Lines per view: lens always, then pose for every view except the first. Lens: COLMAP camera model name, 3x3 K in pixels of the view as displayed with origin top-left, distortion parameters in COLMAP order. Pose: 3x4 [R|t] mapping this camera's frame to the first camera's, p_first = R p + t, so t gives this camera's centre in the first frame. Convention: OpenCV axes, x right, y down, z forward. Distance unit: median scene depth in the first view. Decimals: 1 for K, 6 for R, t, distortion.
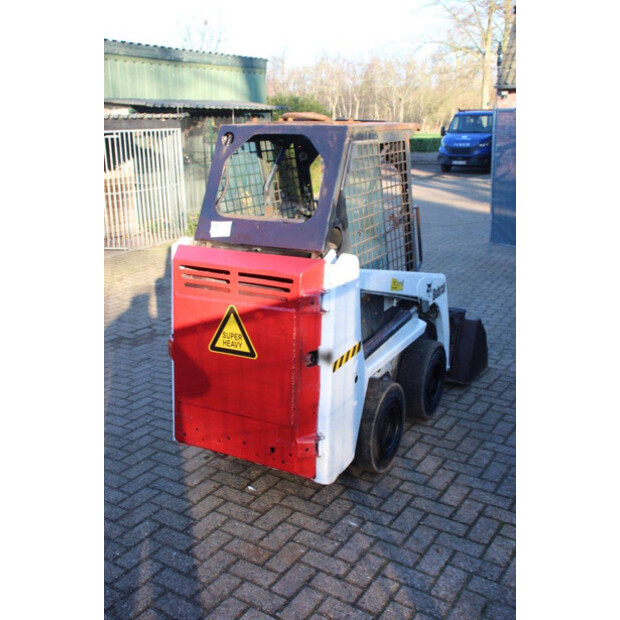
lens RADIAL K [[664.0, 0, 309.9], [0, 664.0, 308.7], [0, 0, 1]] dist [0.078449, 0.000000]
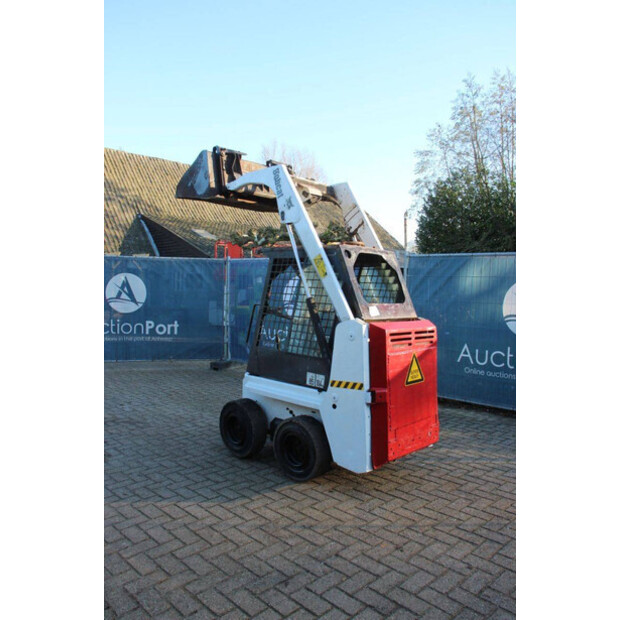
lens RADIAL K [[530.4, 0, 307.7], [0, 530.4, 303.6], [0, 0, 1]] dist [-0.136514, 0.061501]
pose [[0.208889, -0.033673, 0.977359, -1.437336], [0.215616, 0.976399, -0.012443, -0.163344], [-0.953874, 0.213333, 0.211220, 0.949277]]
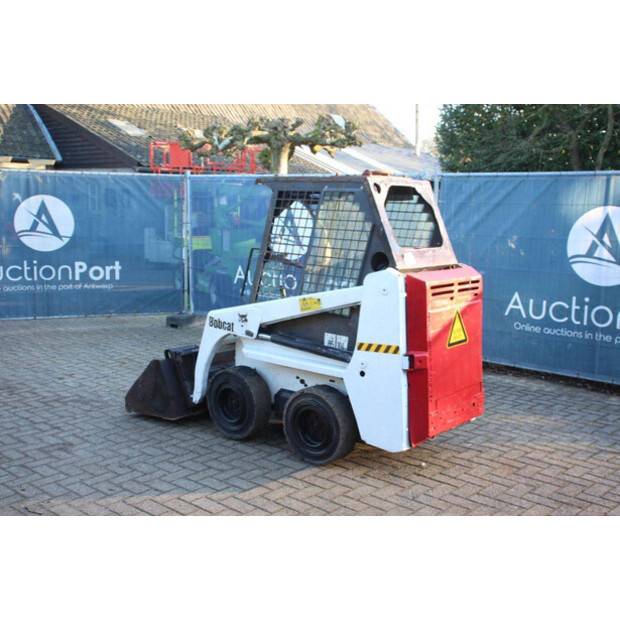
lens RADIAL K [[752.2, 0, 308.8], [0, 752.2, 282.7], [0, 0, 1]] dist [0.041995, 0.000000]
pose [[0.169493, -0.107556, 0.979645, -1.659110], [0.224882, 0.972023, 0.067811, -0.226904], [-0.959531, 0.208811, 0.188939, 0.991296]]
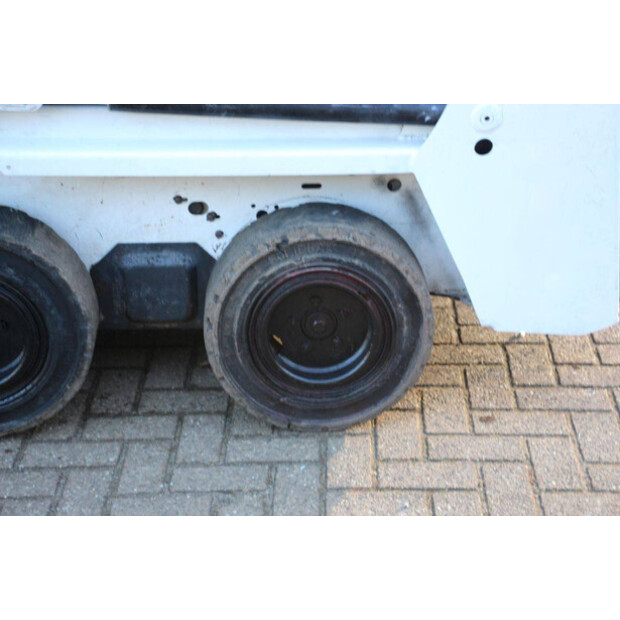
lens RADIAL K [[1560.8, 0, 314.8], [0, 1560.8, 306.9], [0, 0, 1]] dist [0.499829, 0.000000]
pose [[-0.559080, -0.330686, 0.760313, -0.992699], [0.203450, 0.834266, 0.512454, -0.422954], [-0.803765, 0.441188, -0.399143, 1.804579]]
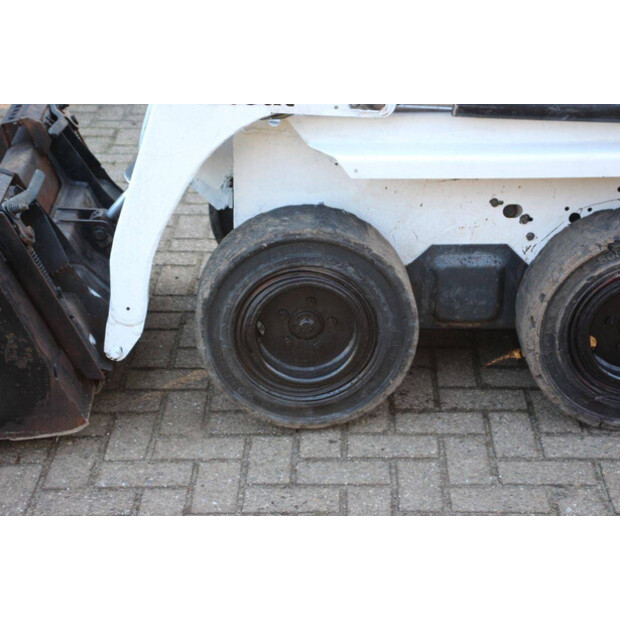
lens RADIAL K [[1560.8, 0, 330.2], [0, 1560.8, 307.4], [0, 0, 1]] dist [0.499829, 0.000000]
pose [[-0.553932, -0.325349, 0.766360, -0.903411], [0.195027, 0.844166, 0.499348, -0.471819], [-0.809397, 0.426066, -0.404158, 2.010711]]
